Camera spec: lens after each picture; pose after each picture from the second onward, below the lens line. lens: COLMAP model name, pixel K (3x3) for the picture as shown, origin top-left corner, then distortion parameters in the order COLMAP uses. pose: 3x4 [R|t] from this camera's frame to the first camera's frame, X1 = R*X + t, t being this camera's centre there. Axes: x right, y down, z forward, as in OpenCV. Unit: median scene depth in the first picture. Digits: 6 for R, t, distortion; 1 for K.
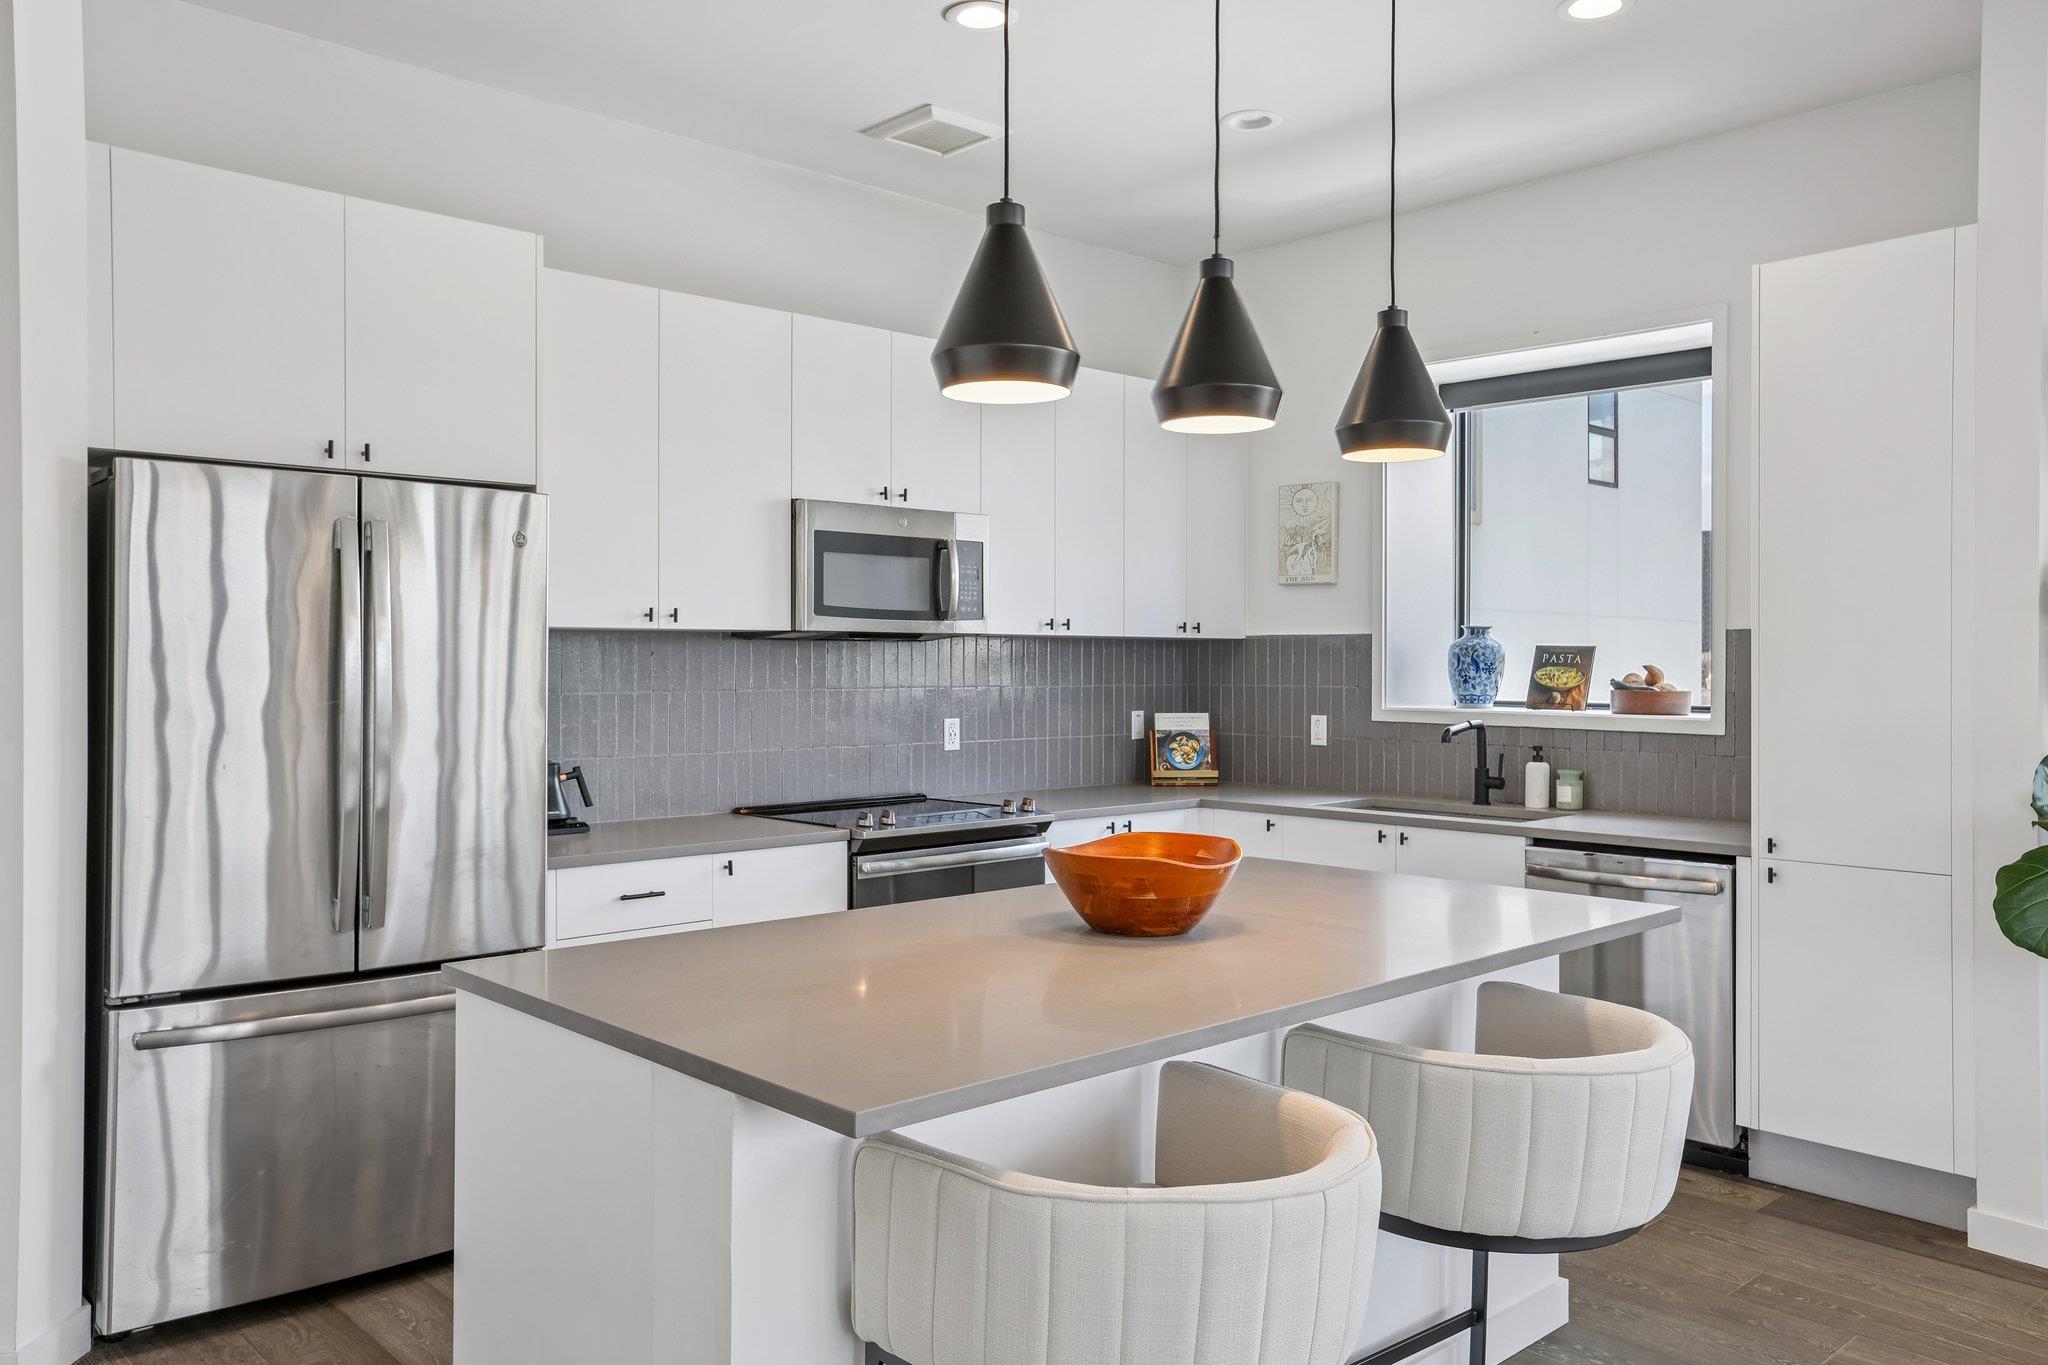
lens RADIAL K [[1568.7, 0, 1024.0], [0, 1568.7, 682.5], [0, 0, 1]] dist [0.024787, 0.010847]
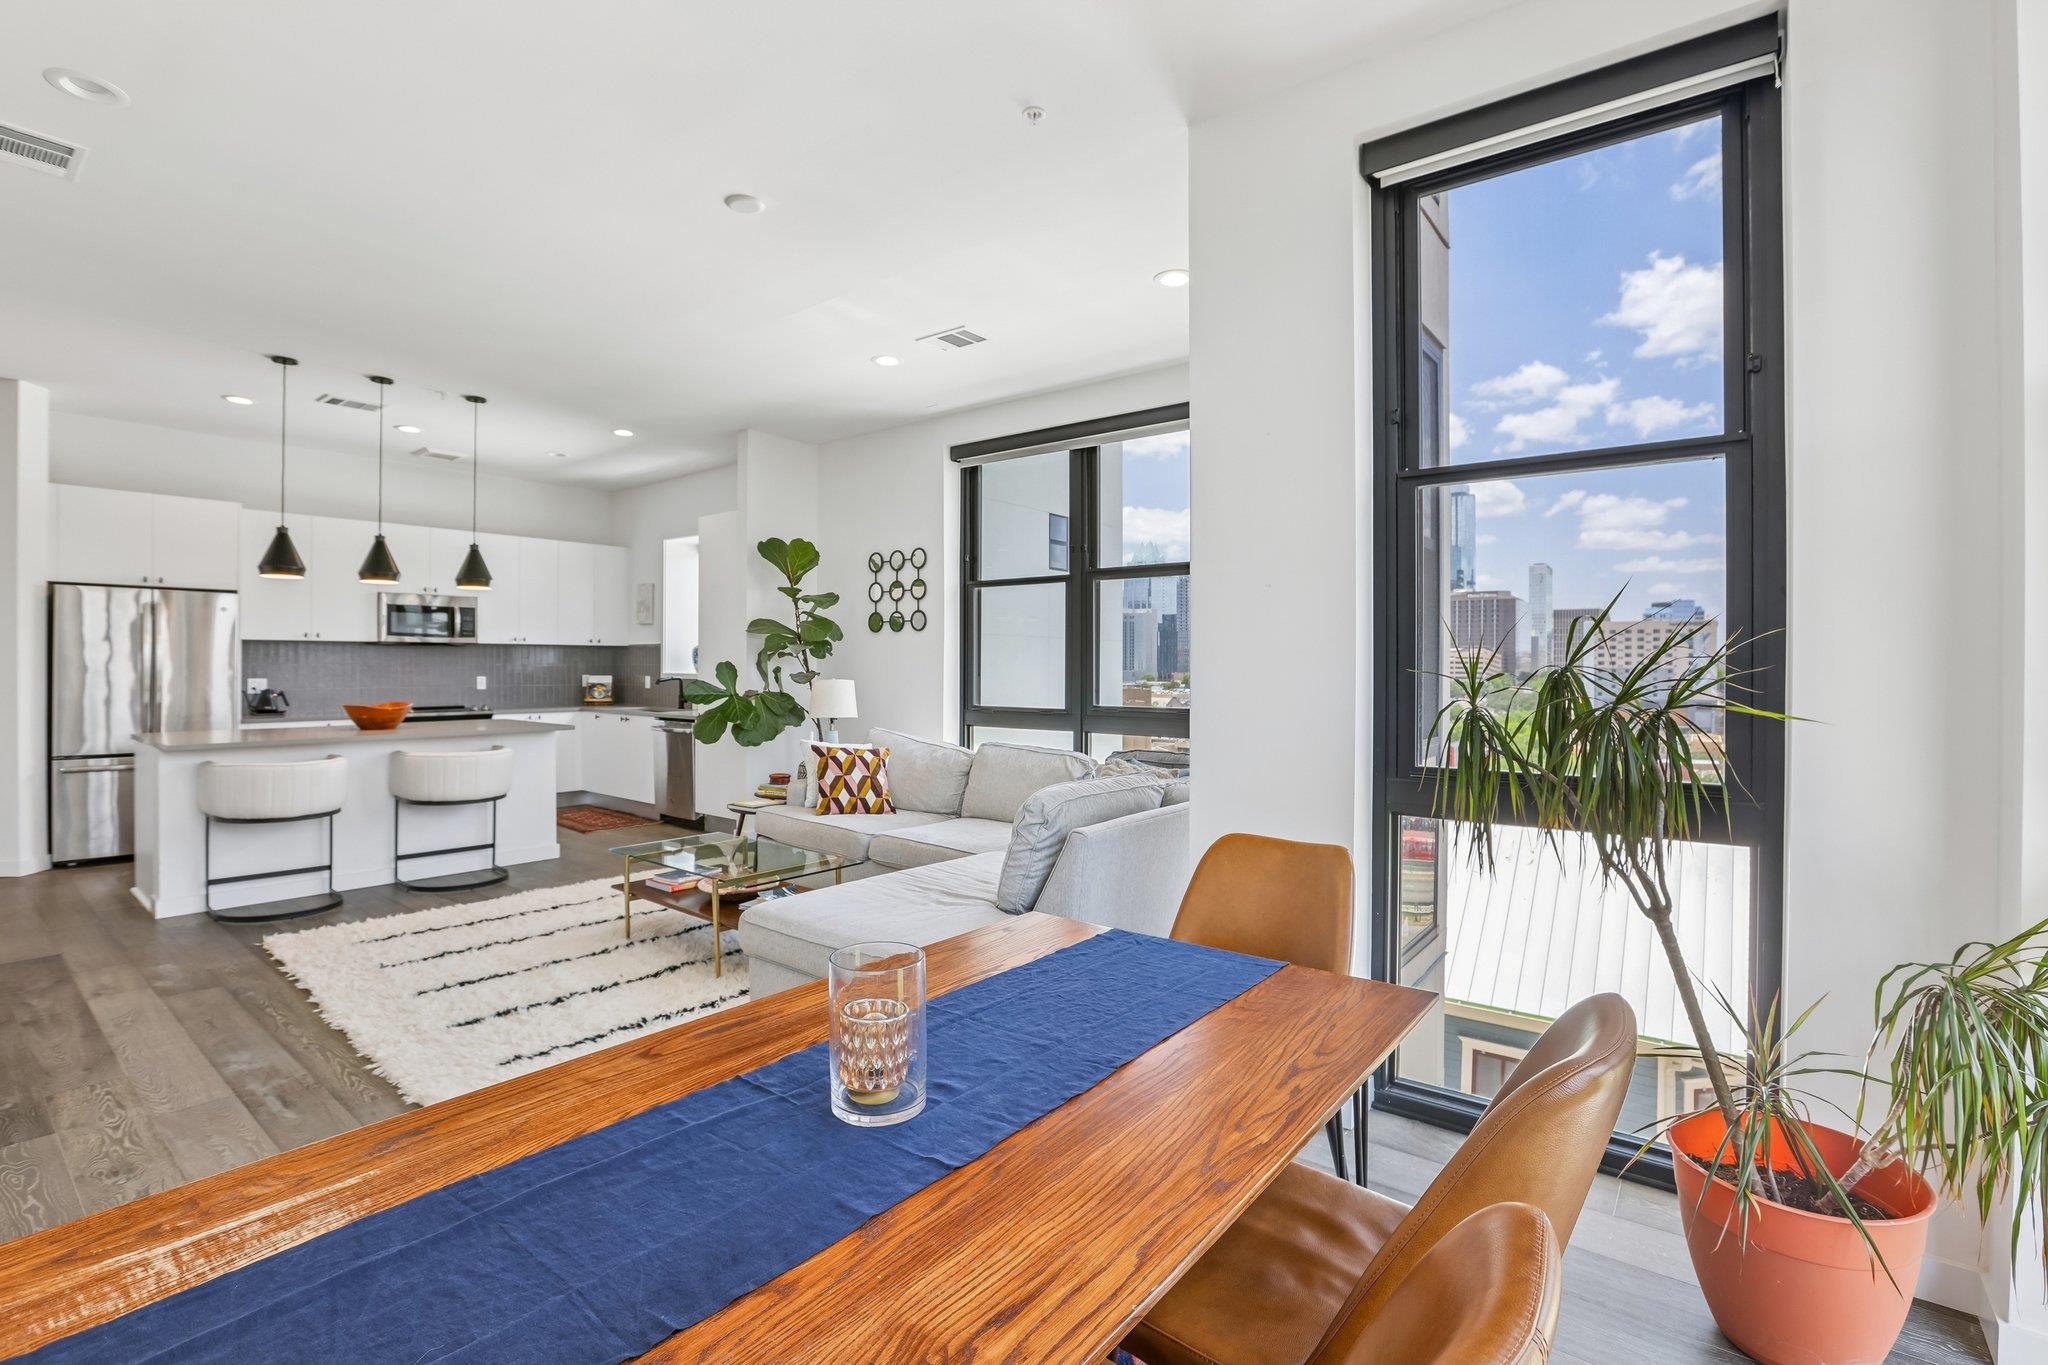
lens RADIAL K [[950.6, 0, 1026.2], [0, 950.6, 682.5], [0, 0, 1]] dist [-0.039435, 0.012272]
pose [[0.990440, 0.000071, 0.137943, 0.741250], [-0.001004, 0.999977, 0.006700, 0.026017], [-0.137940, -0.006774, 0.990417, -0.738041]]
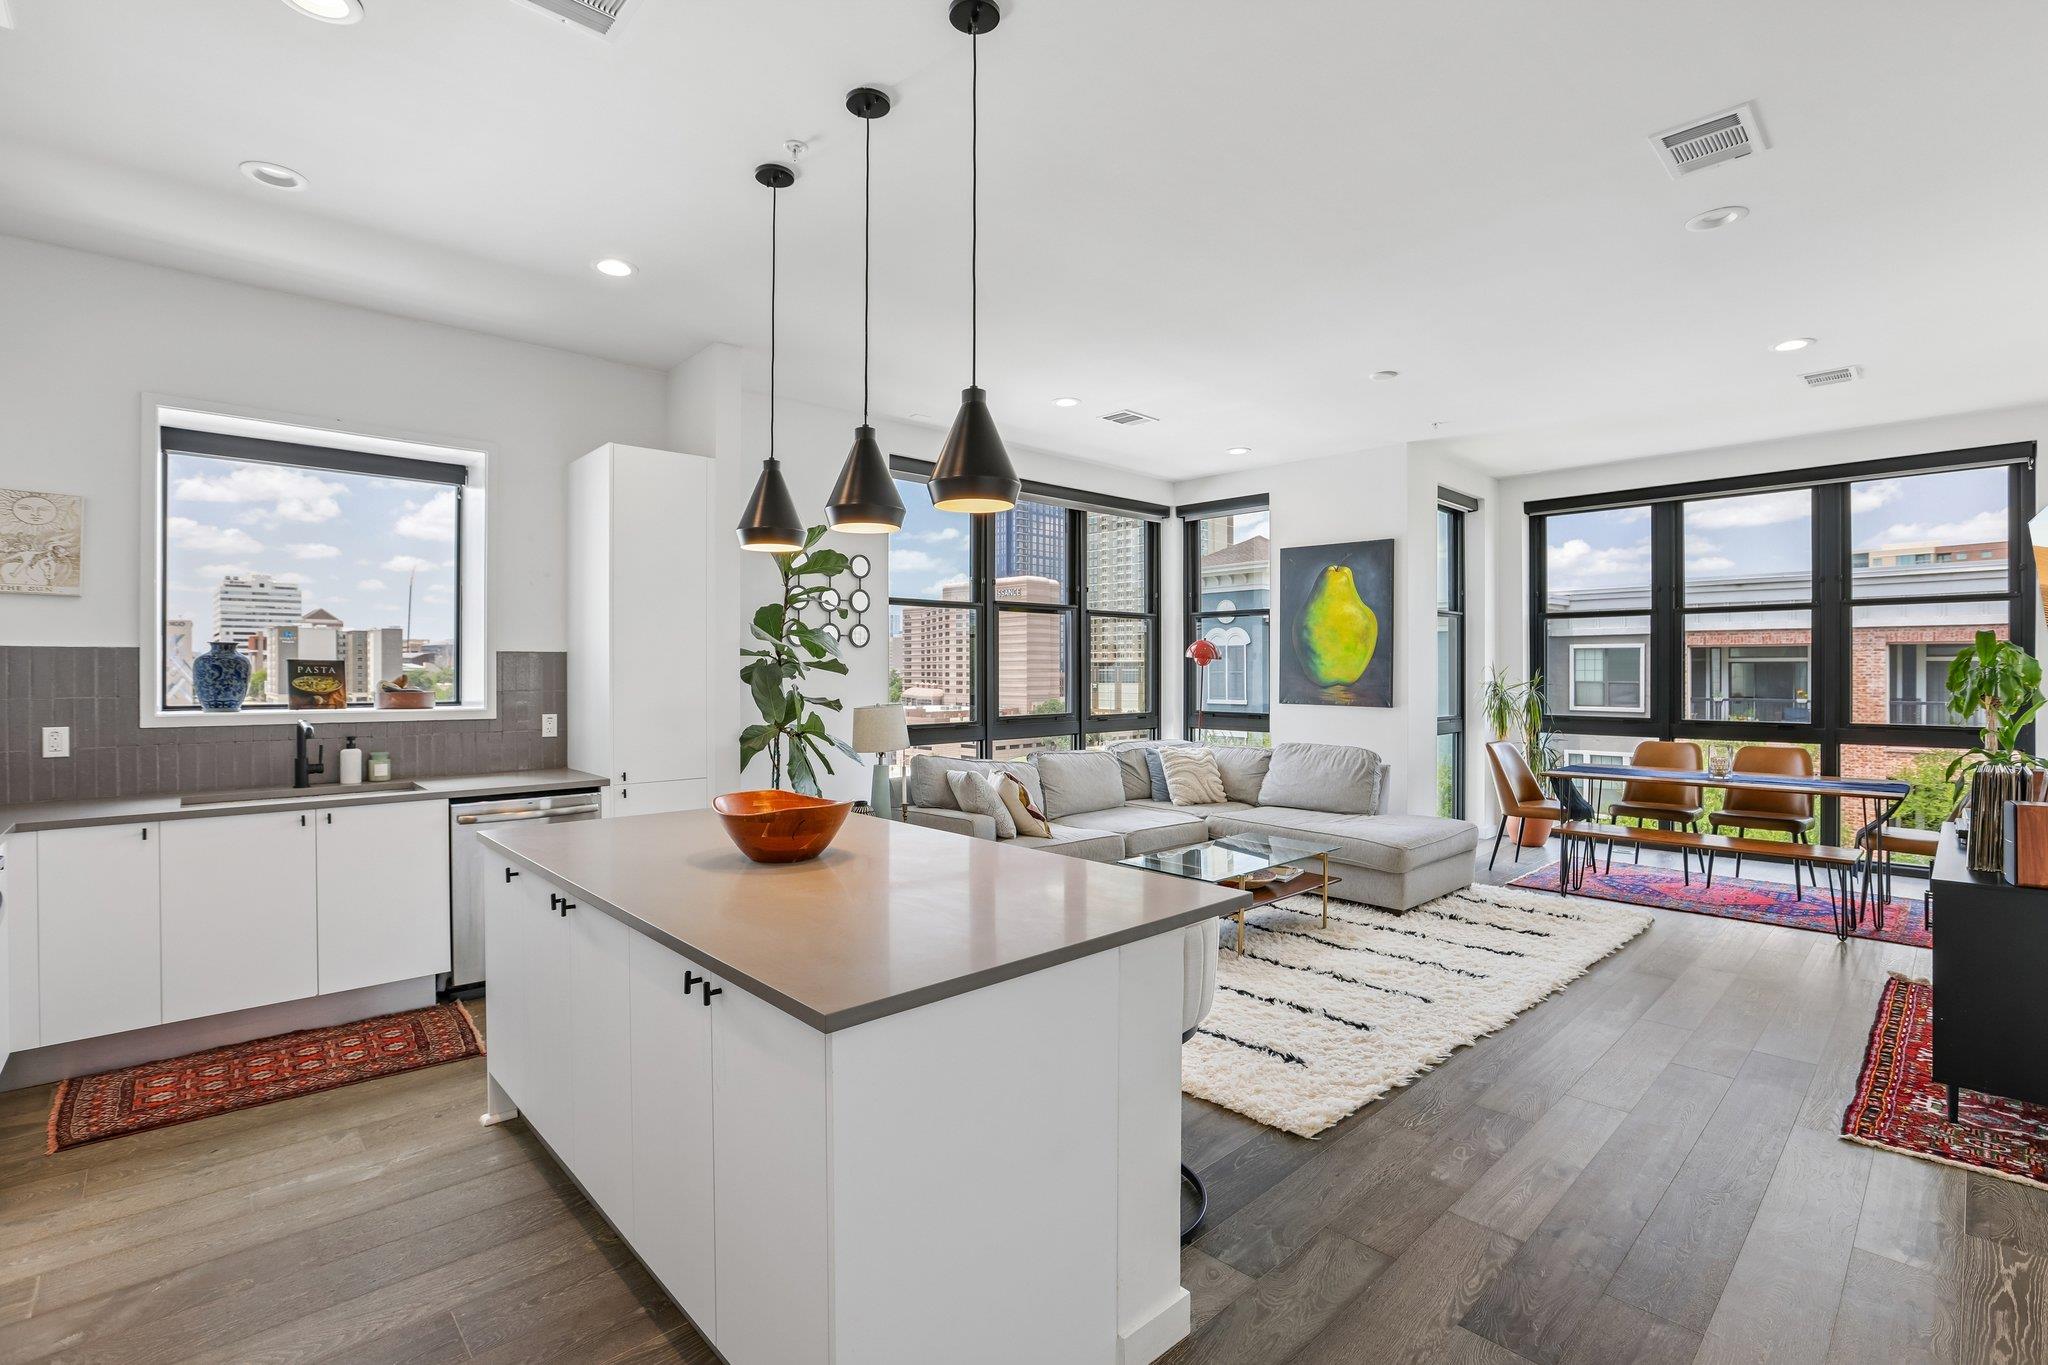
lens RADIAL K [[934.0, 0, 1028.6], [0, 934.0, 682.7], [0, 0, 1]] dist [-0.041194, 0.011860]
pose [[-0.008216, -0.015998, 0.999838, -0.502107], [0.014591, 0.999764, 0.016116, -0.009859], [-0.999860, 0.014721, -0.007981, 0.497286]]
